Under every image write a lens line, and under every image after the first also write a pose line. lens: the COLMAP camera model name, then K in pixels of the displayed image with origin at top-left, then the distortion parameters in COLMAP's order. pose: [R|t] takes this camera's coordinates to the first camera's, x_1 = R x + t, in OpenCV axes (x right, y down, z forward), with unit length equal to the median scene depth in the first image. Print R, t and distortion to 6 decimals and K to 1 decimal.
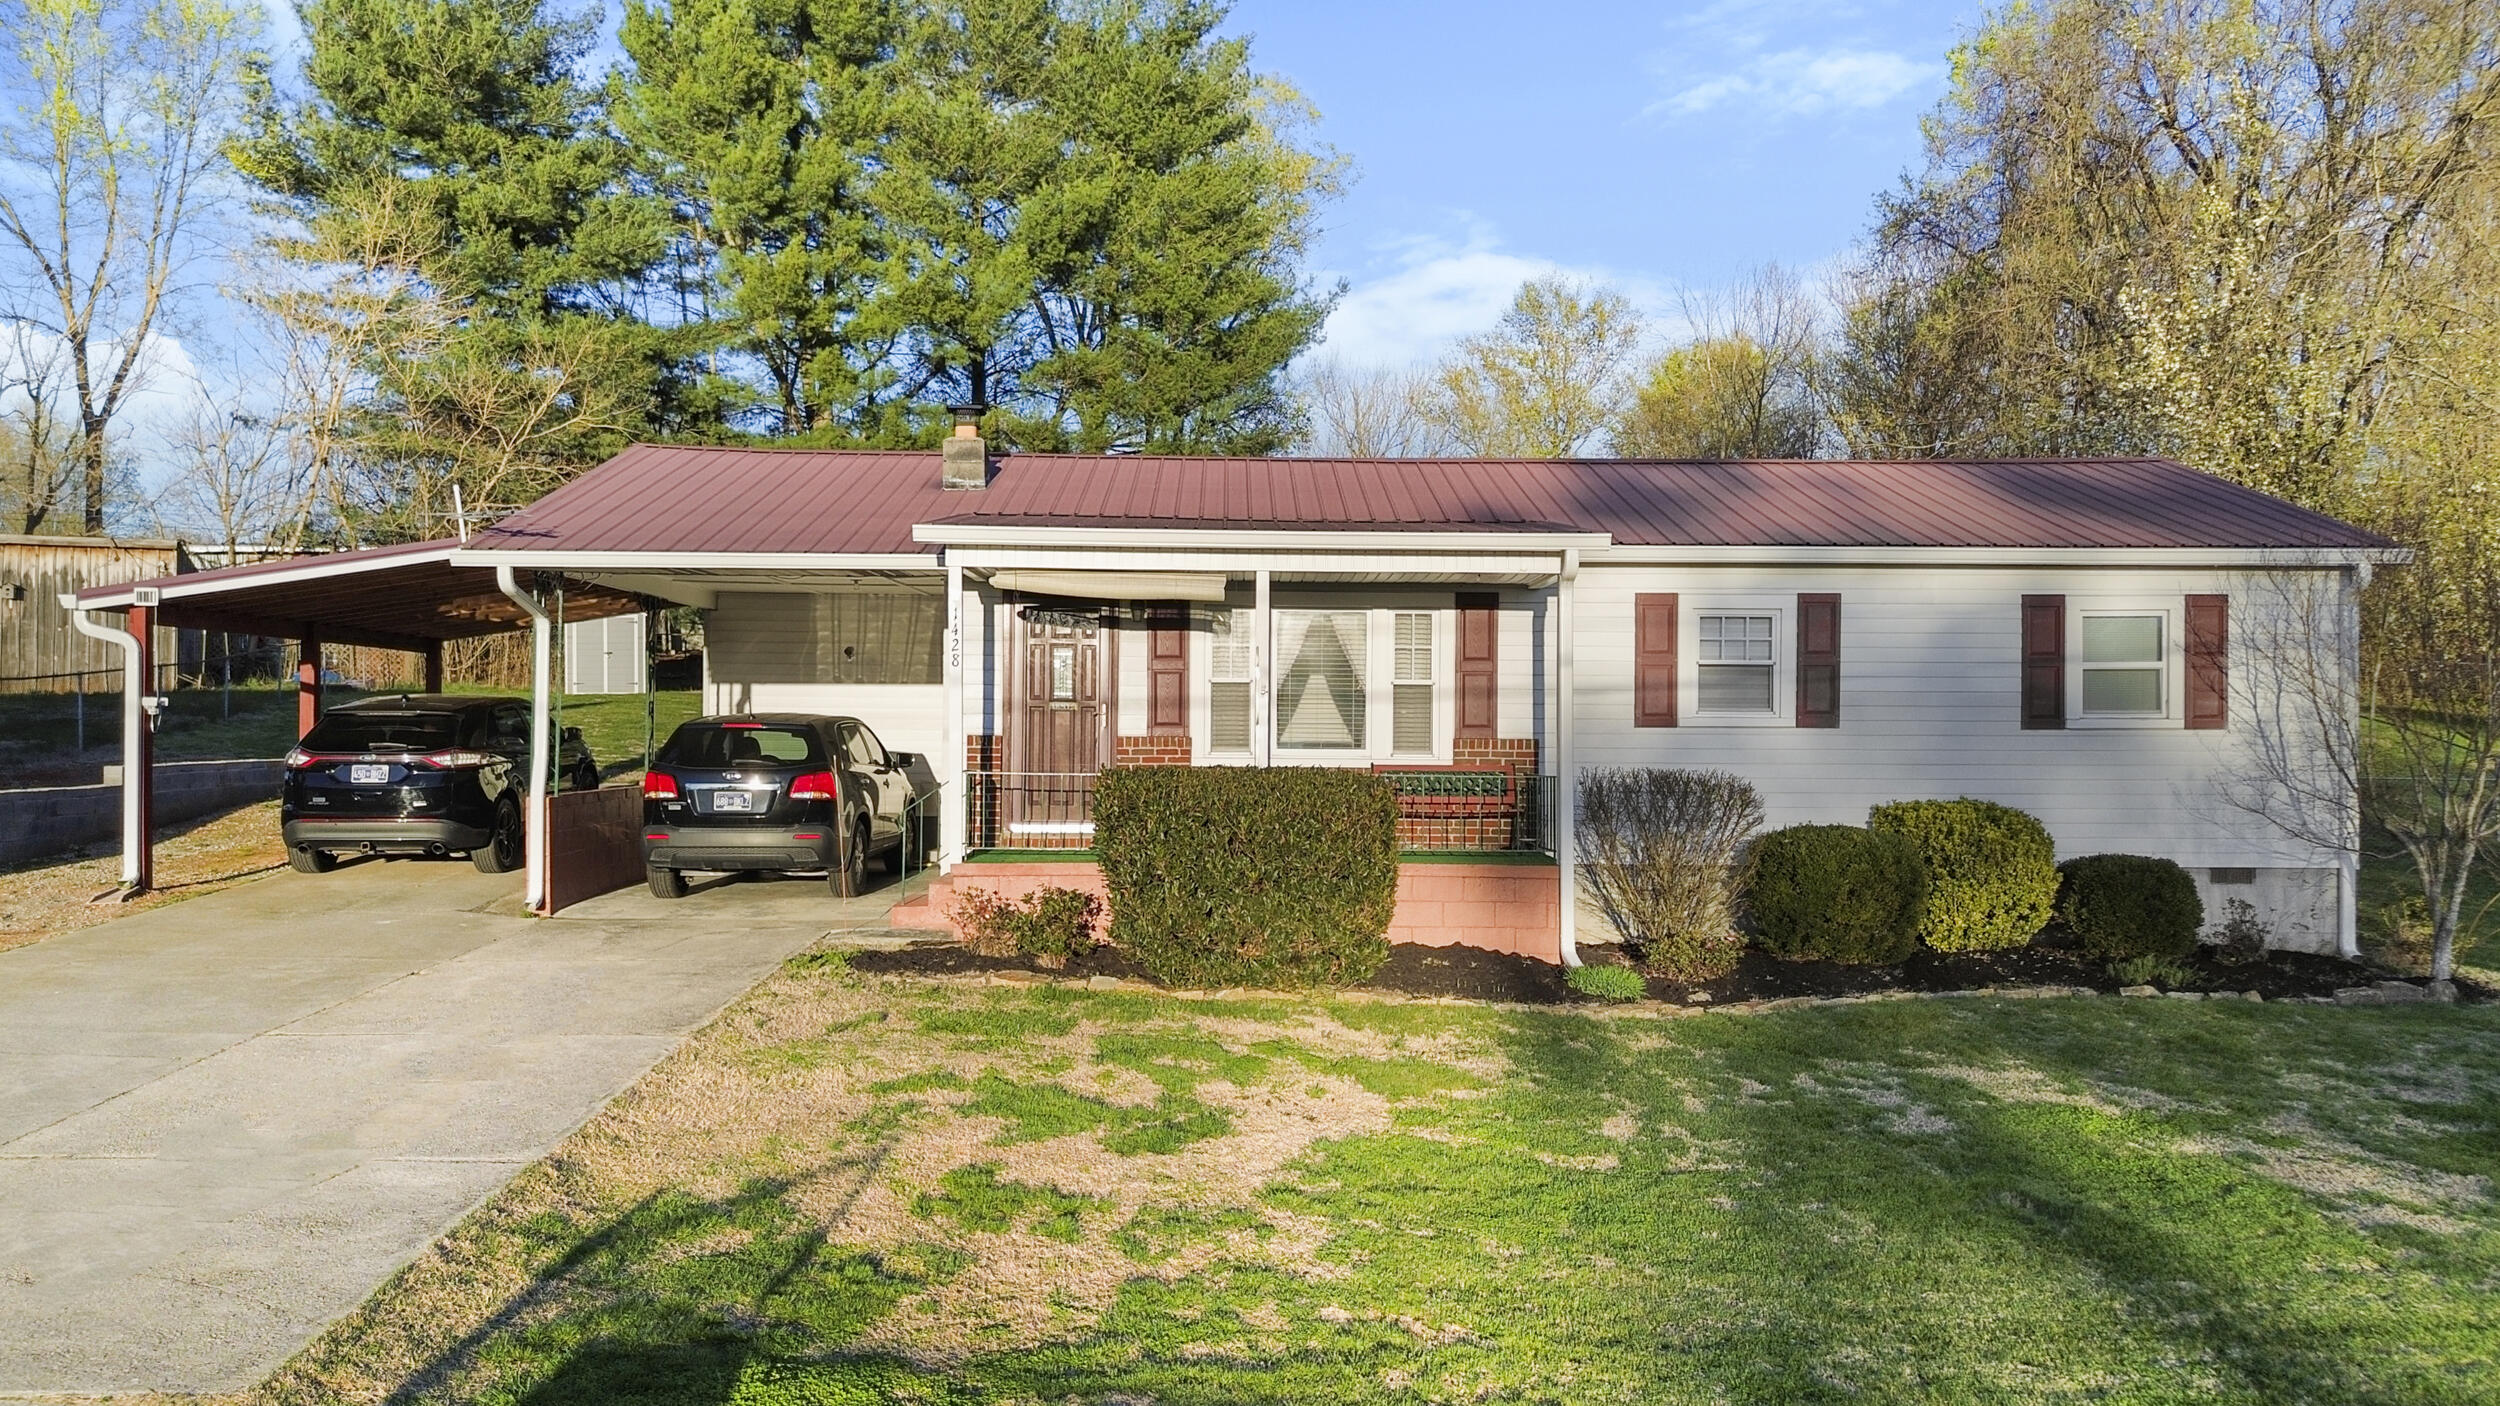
lens RADIAL K [[1840.4, 0, 1250.0], [0, 1840.4, 703.0], [0, 0, 1]] dist [0.046294, -0.000938]
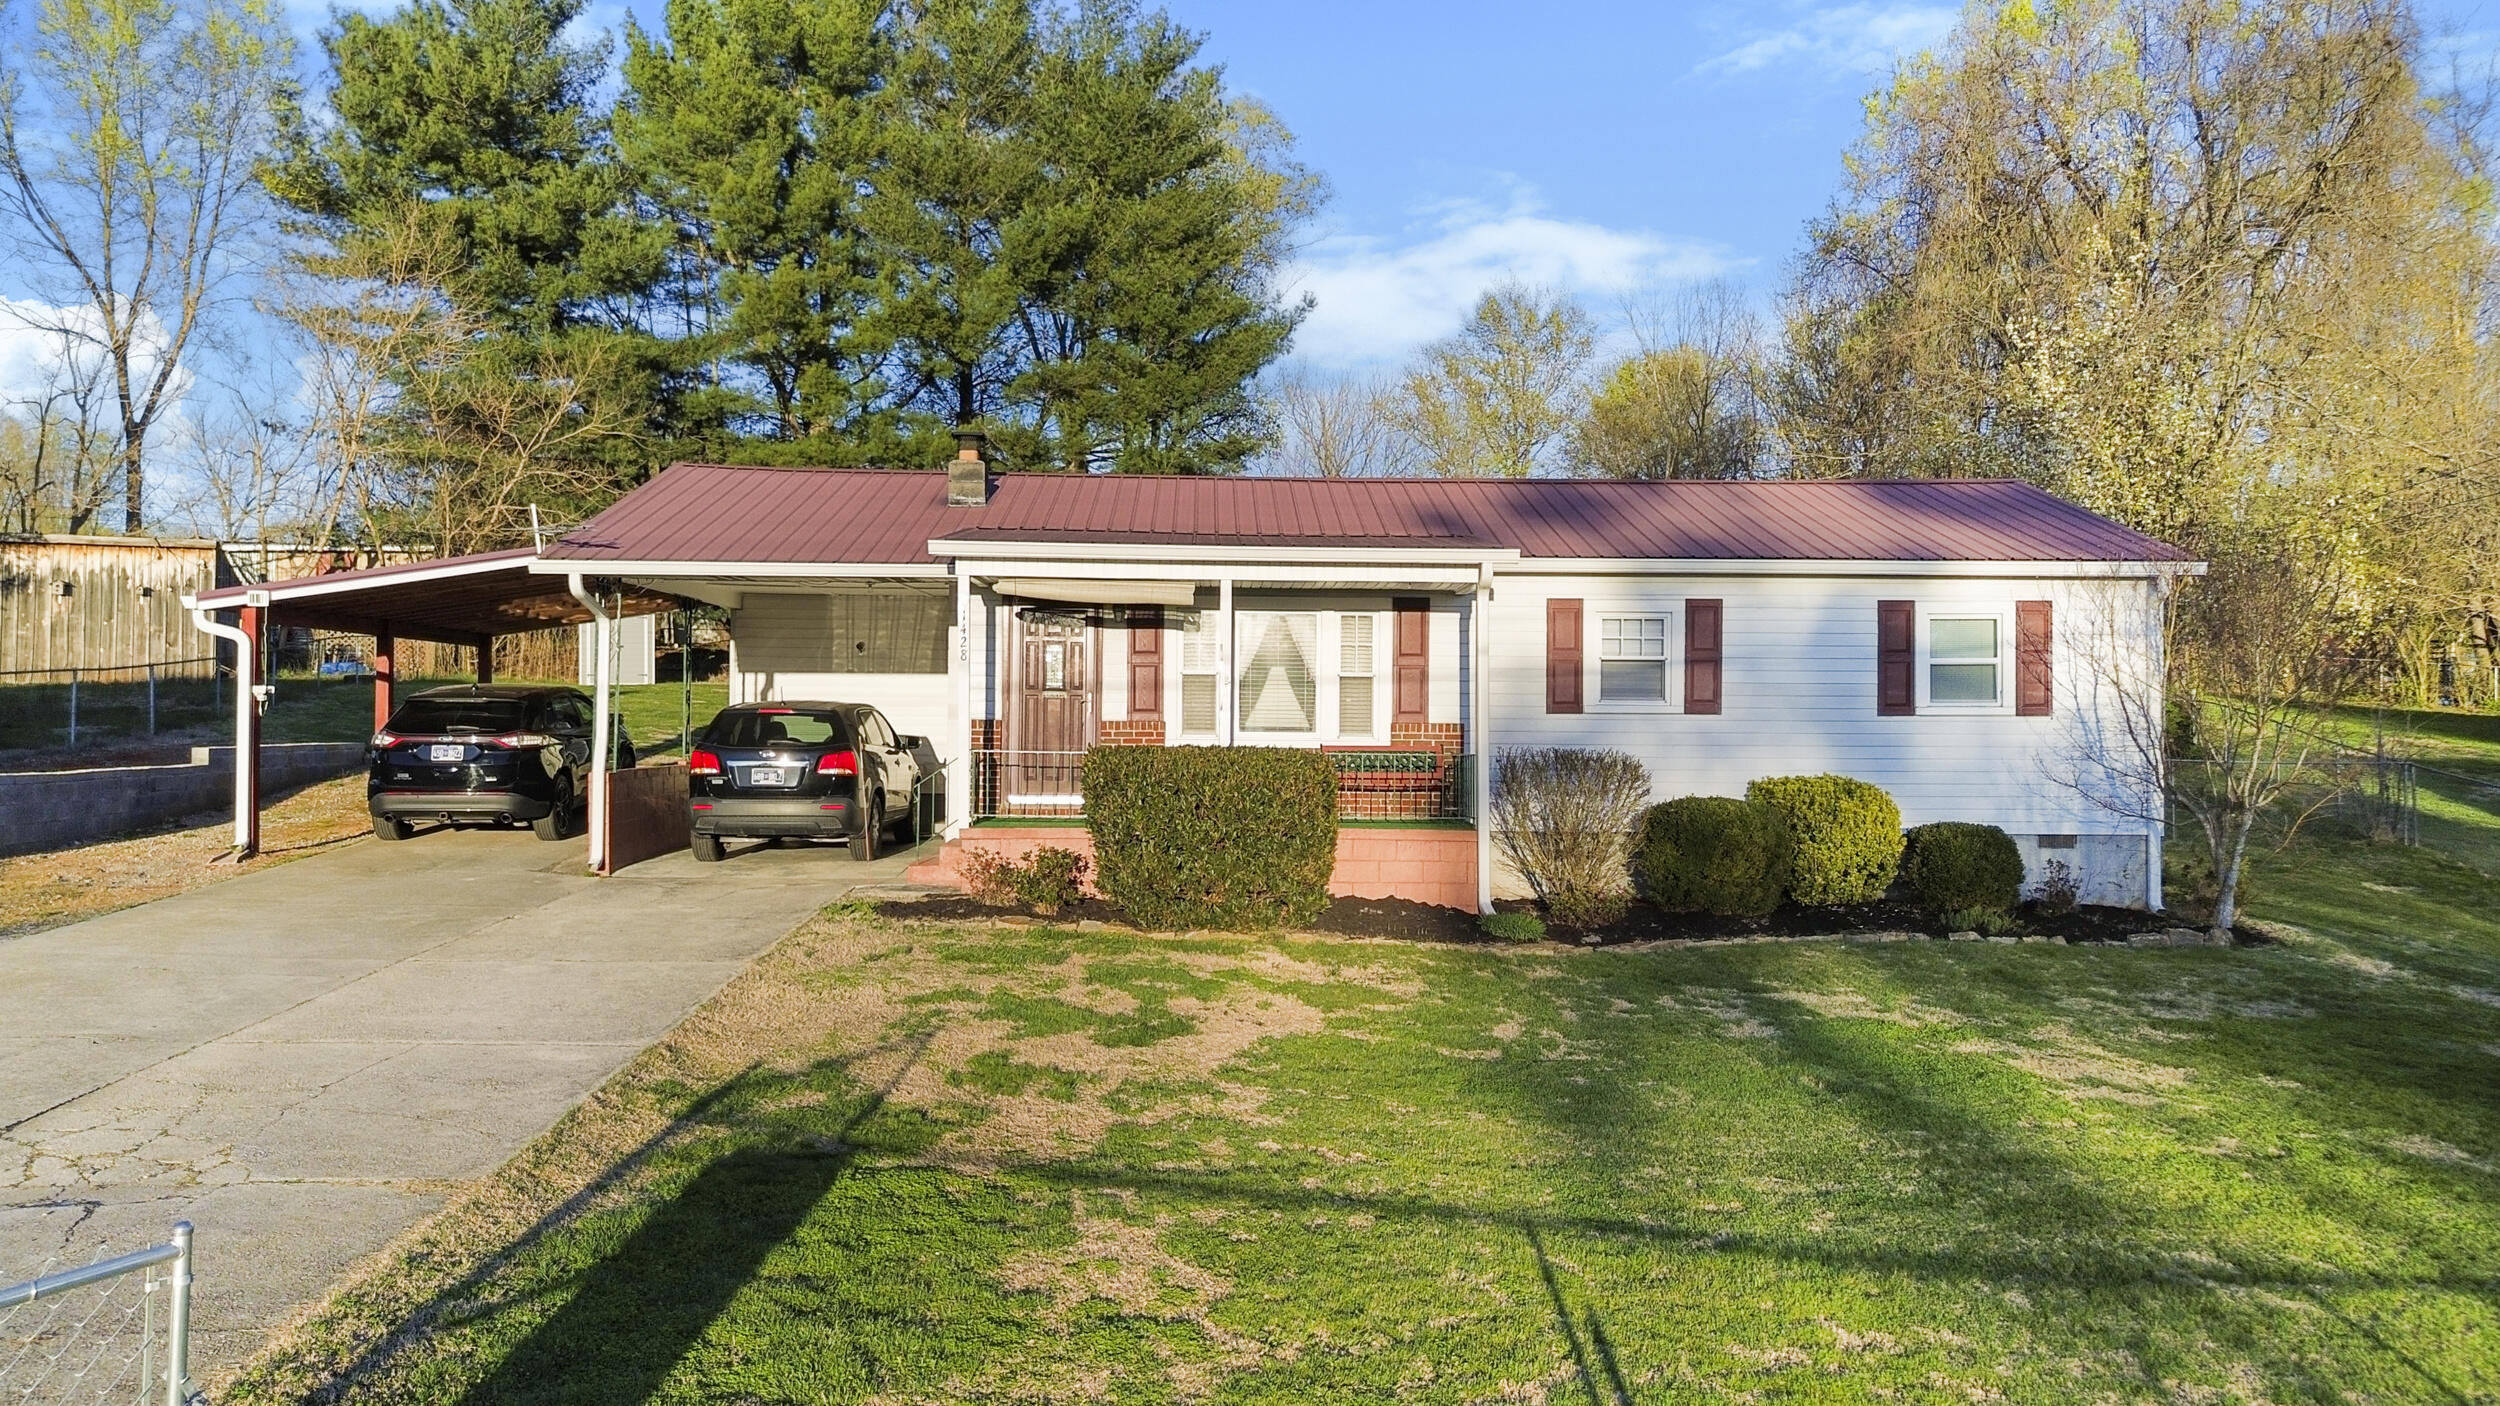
lens RADIAL K [[1796.3, 0, 1246.7], [0, 1796.3, 692.1], [0, 0, 1]] dist [0.075720, -0.070910]
pose [[0.999922, 0.001634, 0.012420, 0.005550], [-0.001607, 0.999996, -0.002226, 0.002423], [-0.012423, 0.002206, 0.999920, -0.133244]]
